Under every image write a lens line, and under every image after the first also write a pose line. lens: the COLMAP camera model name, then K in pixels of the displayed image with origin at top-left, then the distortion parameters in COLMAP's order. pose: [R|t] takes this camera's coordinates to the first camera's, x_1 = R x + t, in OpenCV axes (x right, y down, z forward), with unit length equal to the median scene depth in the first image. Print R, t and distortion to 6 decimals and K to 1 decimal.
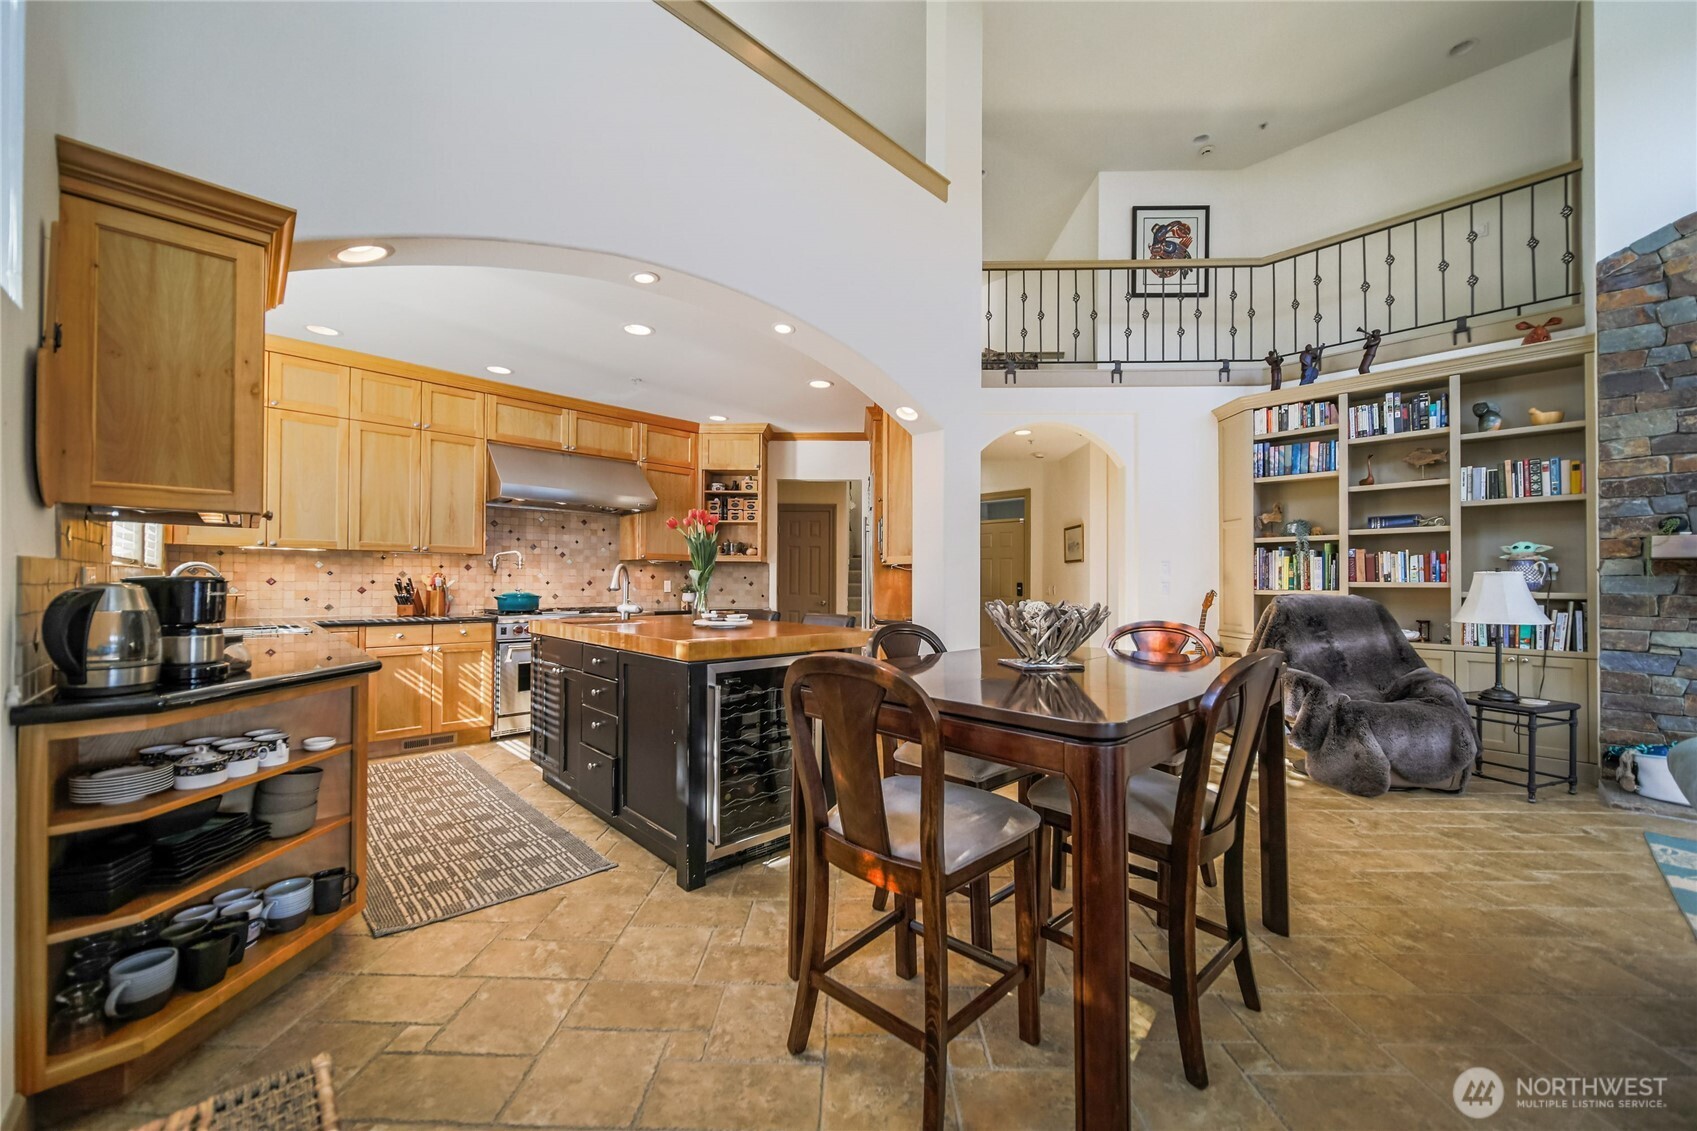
lens RADIAL K [[638.5, 0, 848.1], [0, 638.5, 576.5], [0, 0, 1]] dist [0.004771, -0.000547]
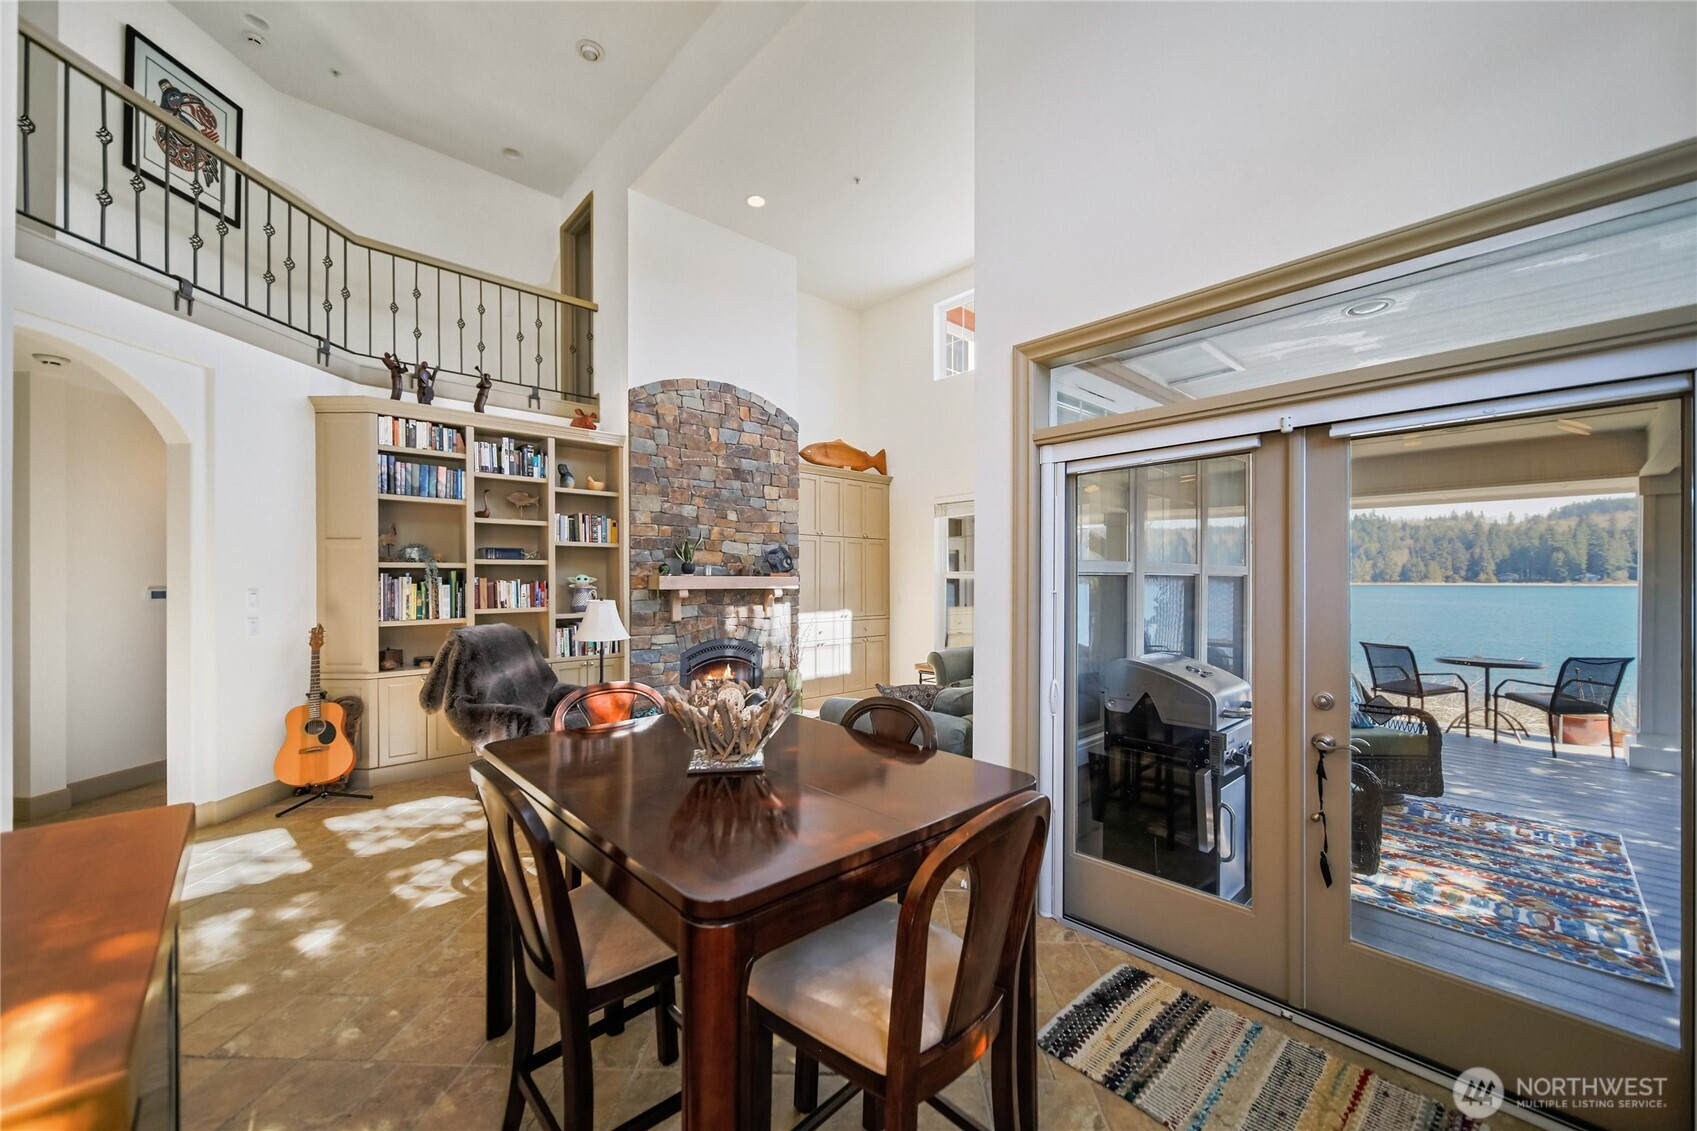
lens RADIAL K [[638.5, 0, 851.5], [0, 638.5, 585.2], [0, 0, 1]] dist [0.004771, -0.000547]
pose [[0.037959, -0.017445, 0.999127, -0.235678], [-0.009591, 0.999795, 0.017821, -0.054454], [-0.999233, -0.010259, 0.037784, 0.345513]]
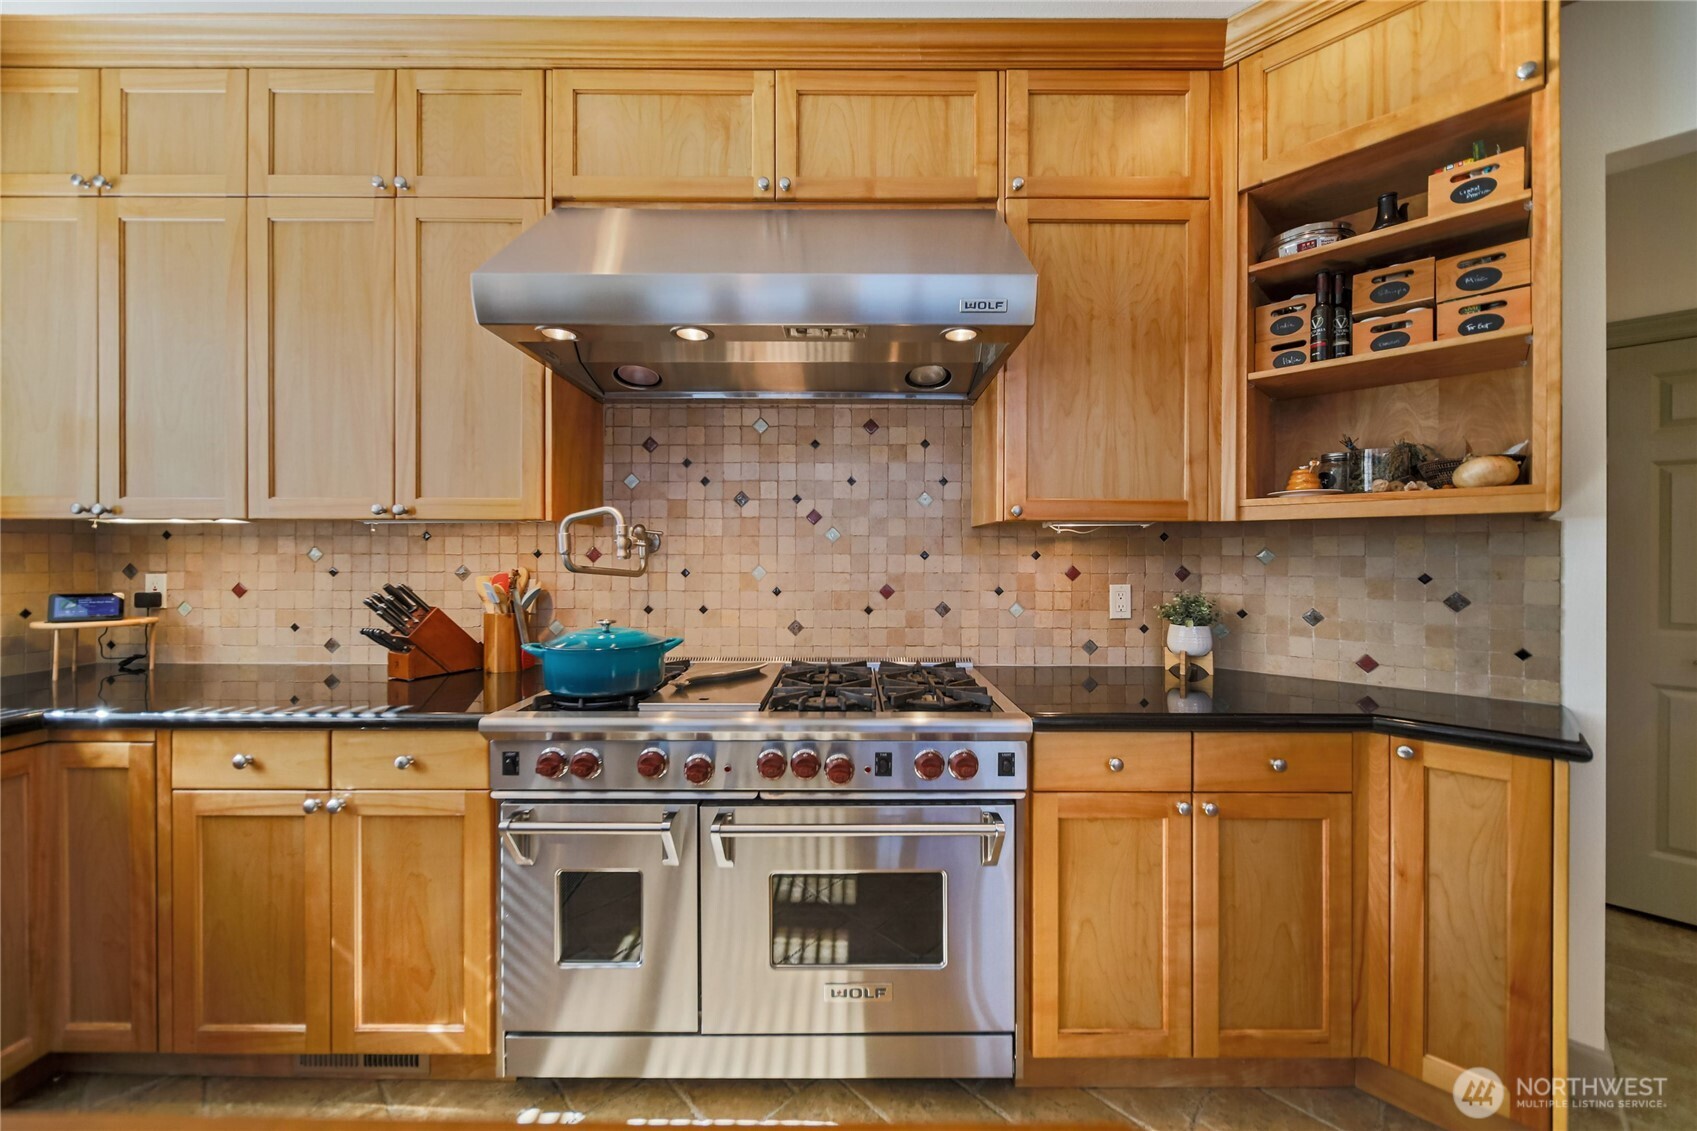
lens RADIAL K [[638.5, 0, 849.2], [0, 638.5, 555.0], [0, 0, 1]] dist [0.004771, -0.000547]
pose [[0.718854, -0.003587, -0.695152, -0.204200], [0.008413, 0.999958, 0.003540, -0.015238], [0.695110, -0.008393, 0.718854, 0.886493]]
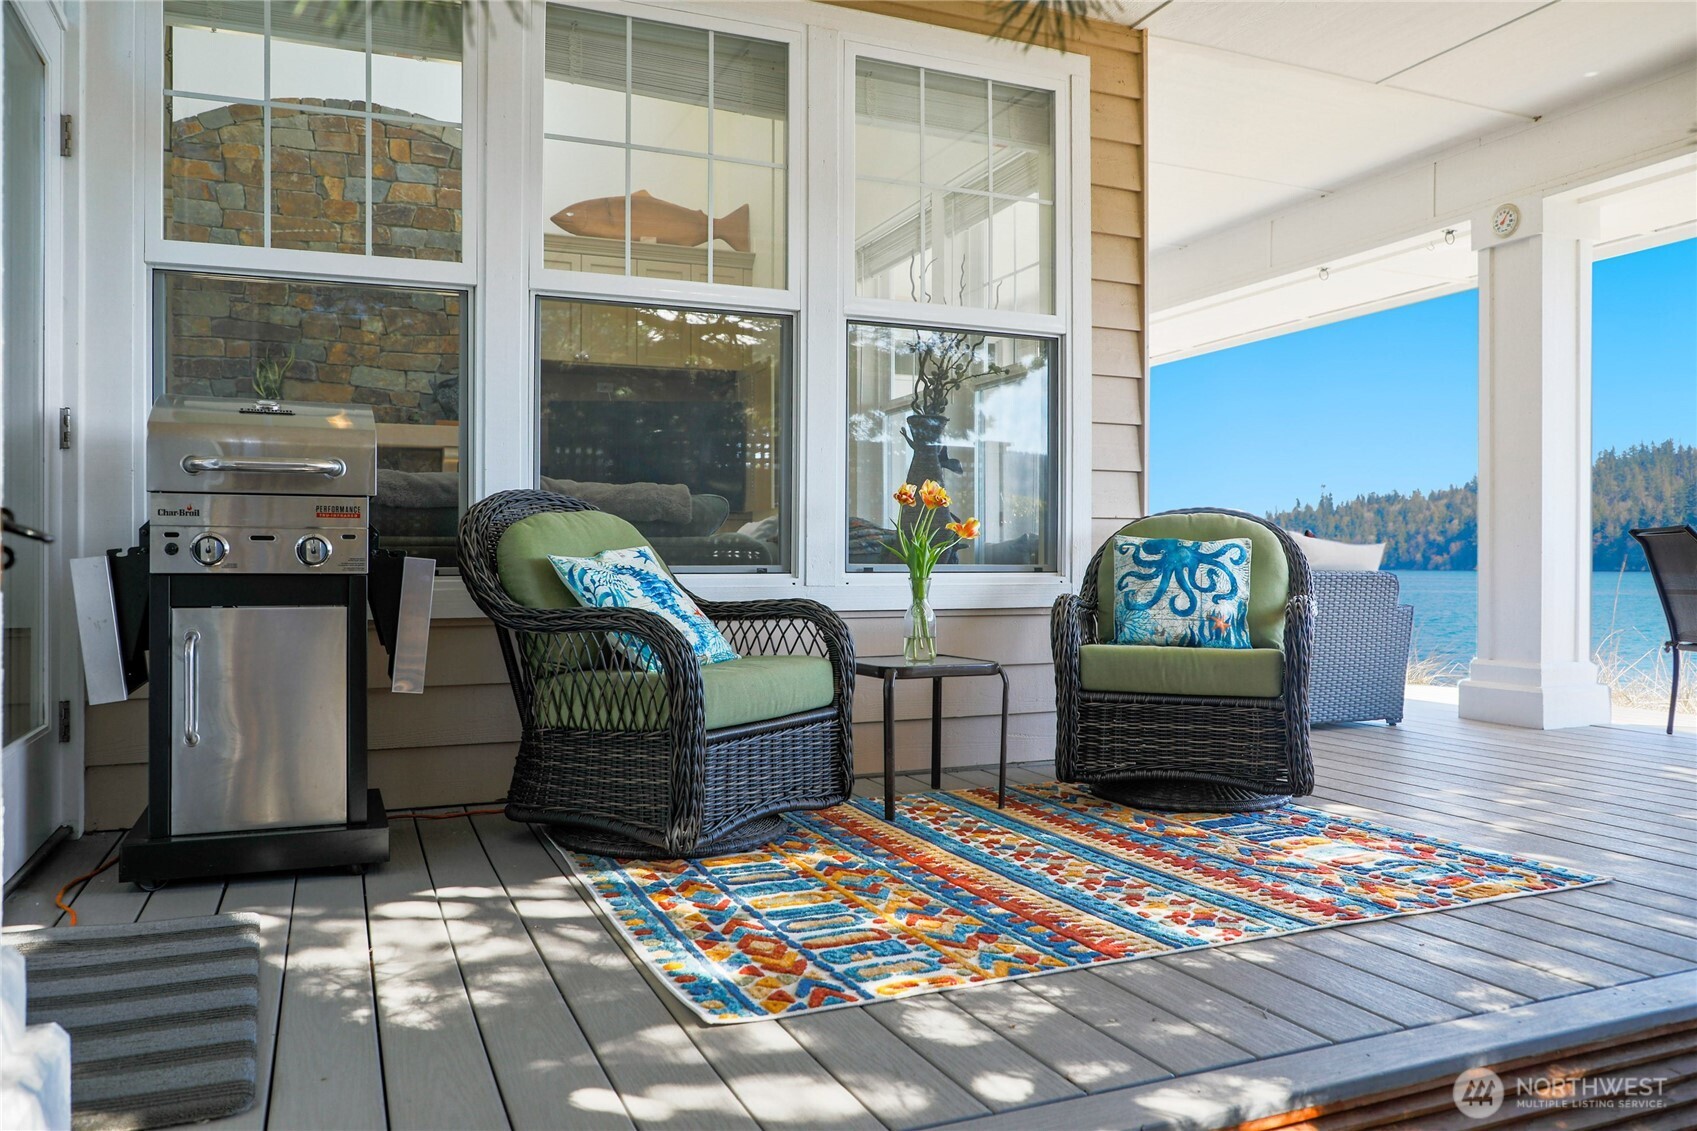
lens RADIAL K [[1218.7, 0, 821.9], [0, 1218.7, 542.3], [0, 0, 1]] dist [0.000580, -0.008355]
pose [[0.371537, 0.001003, 0.928418, -0.095235], [-0.002194, 0.999998, -0.000203, 0.093939], [-0.928416, -0.001962, 0.371538, -0.422463]]
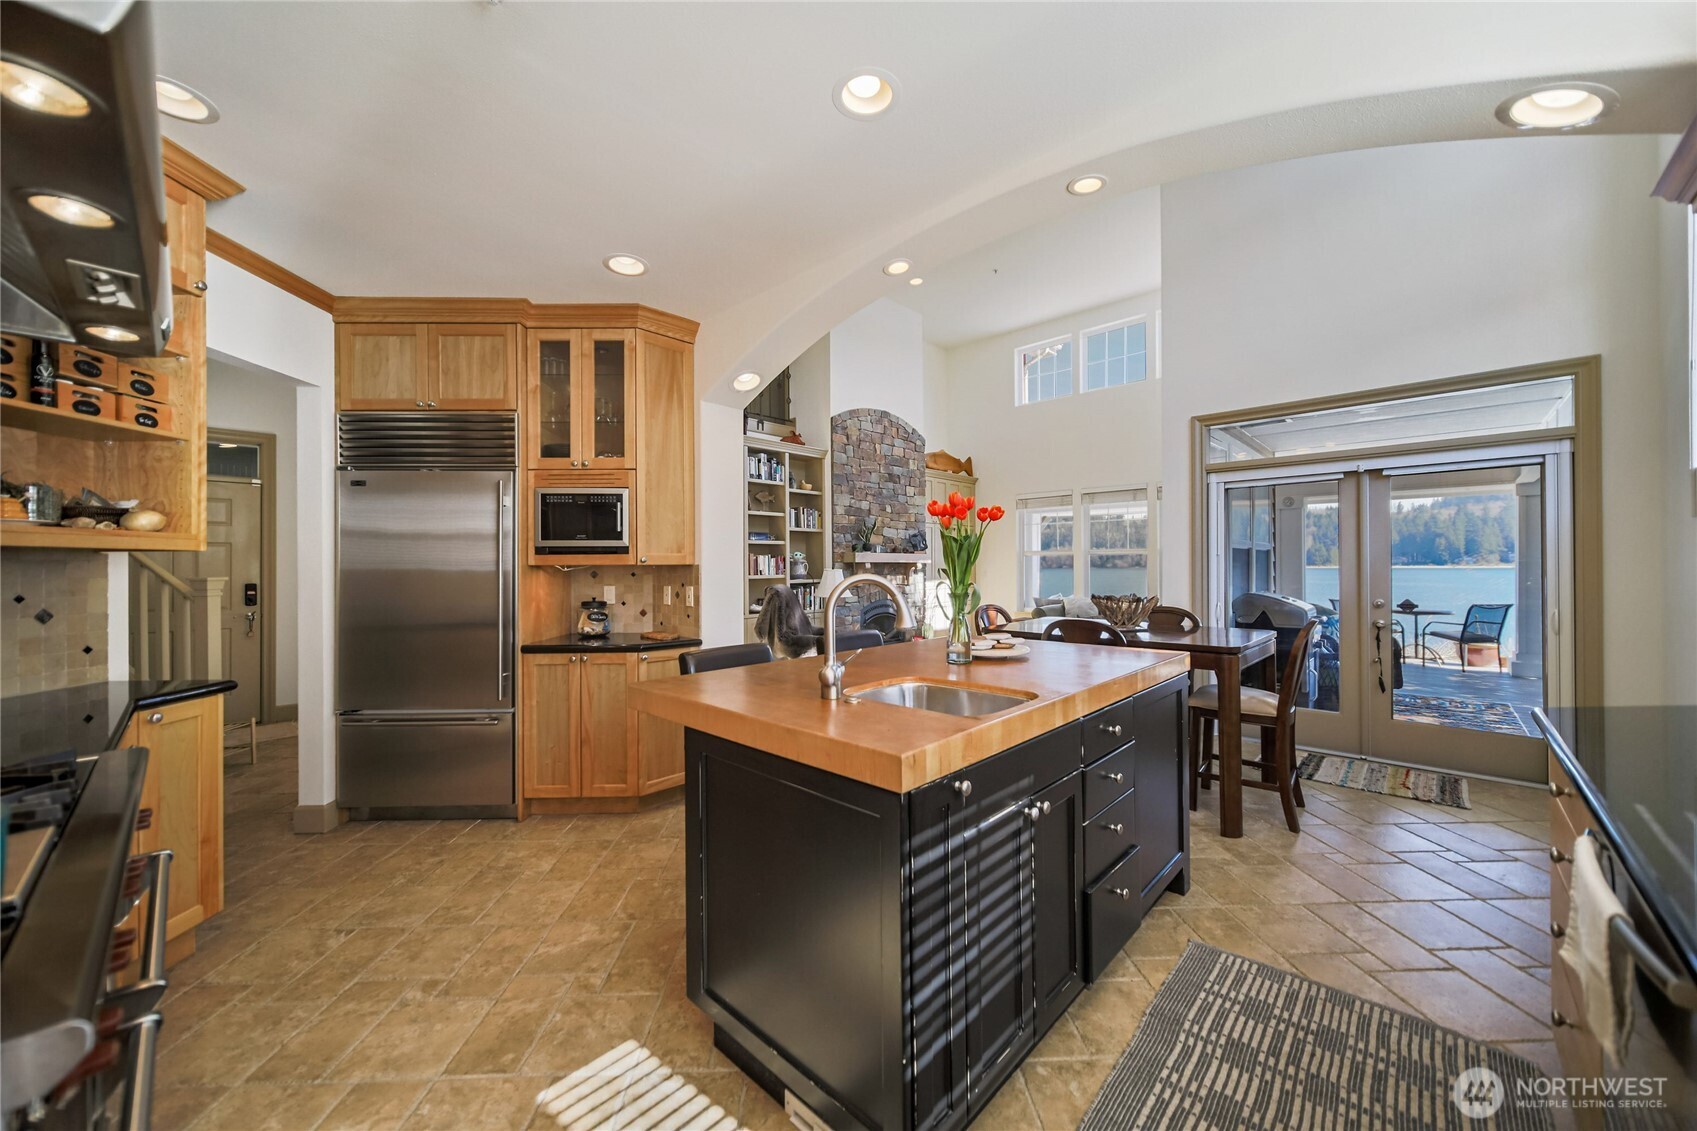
lens RADIAL K [[638.5, 0, 840.9], [0, 638.5, 561.9], [0, 0, 1]] dist [0.004771, -0.000547]
pose [[-0.042996, 0.000636, 0.999075, -0.670757], [-0.002996, 0.999995, -0.000765, -0.023648], [-0.999071, -0.003026, -0.042994, 0.851655]]
